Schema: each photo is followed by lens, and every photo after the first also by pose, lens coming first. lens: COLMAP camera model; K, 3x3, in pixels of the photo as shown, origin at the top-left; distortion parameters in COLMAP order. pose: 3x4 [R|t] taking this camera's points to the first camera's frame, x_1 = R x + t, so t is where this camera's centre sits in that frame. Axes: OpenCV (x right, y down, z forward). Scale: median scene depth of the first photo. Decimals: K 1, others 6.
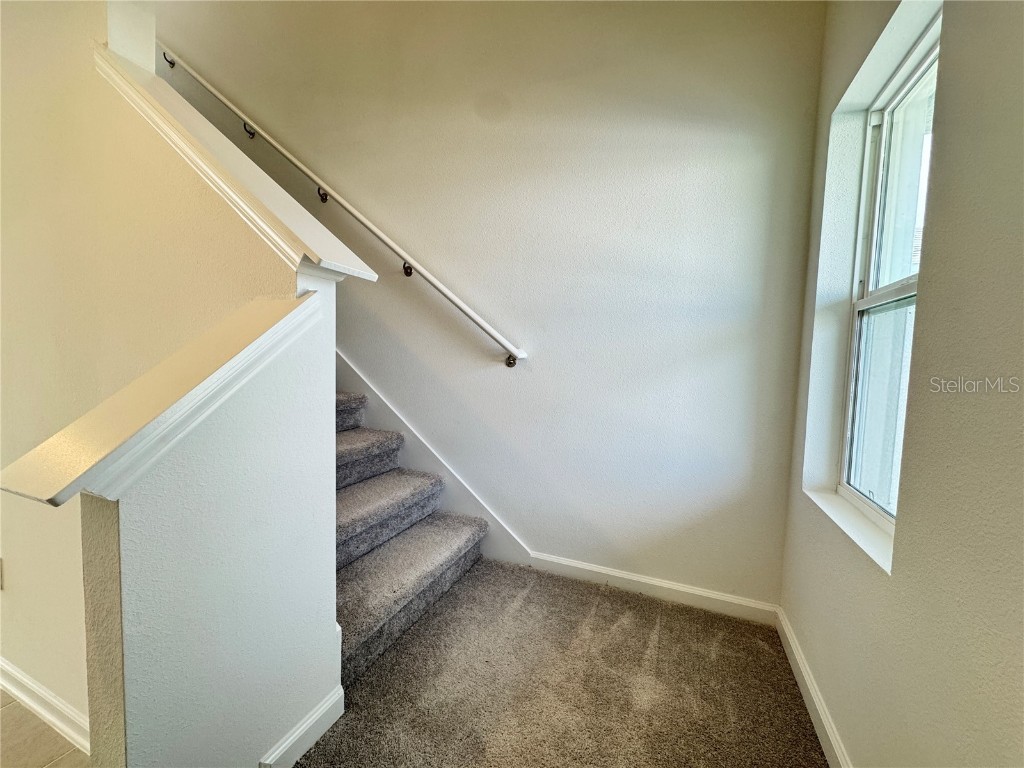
lens RADIAL K [[410.0, 0, 508.8], [0, 410.0, 380.5], [0, 0, 1]] dist [-0.003603, 0.000588]
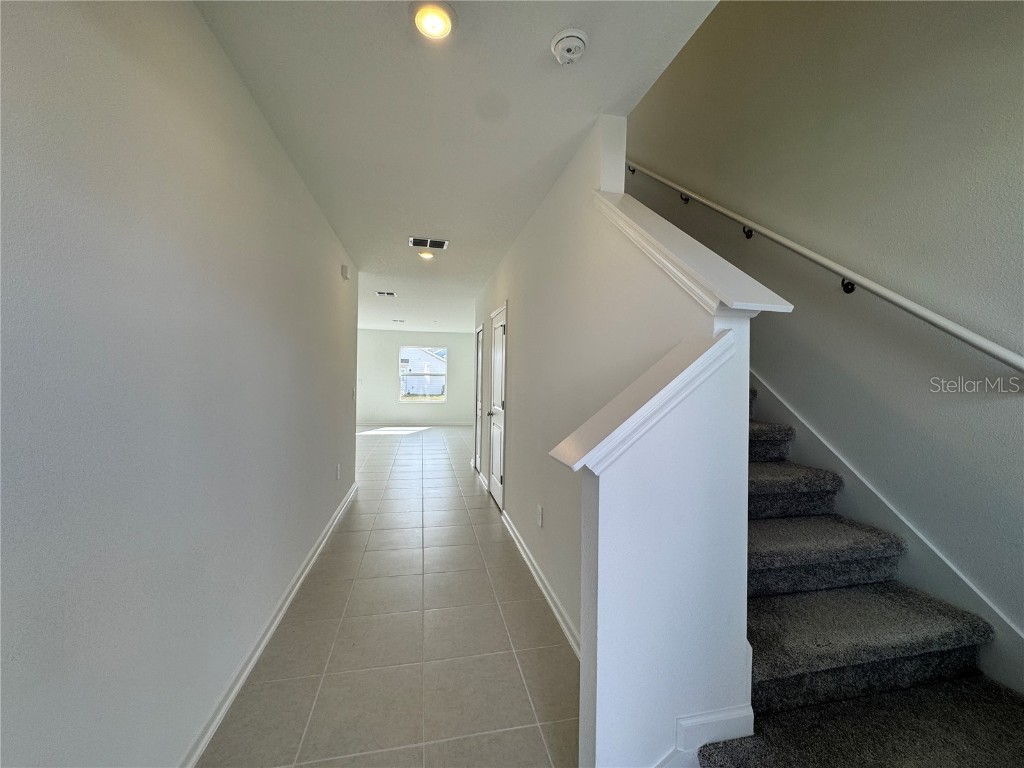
lens RADIAL K [[410.0, 0, 512.3], [0, 410.0, 384.0], [0, 0, 1]] dist [-0.003603, 0.000588]
pose [[0.572597, -0.013112, -0.819732, 0.062757], [-0.040443, 0.998203, -0.044217, 0.005380], [0.818839, 0.058471, 0.571038, -0.078794]]
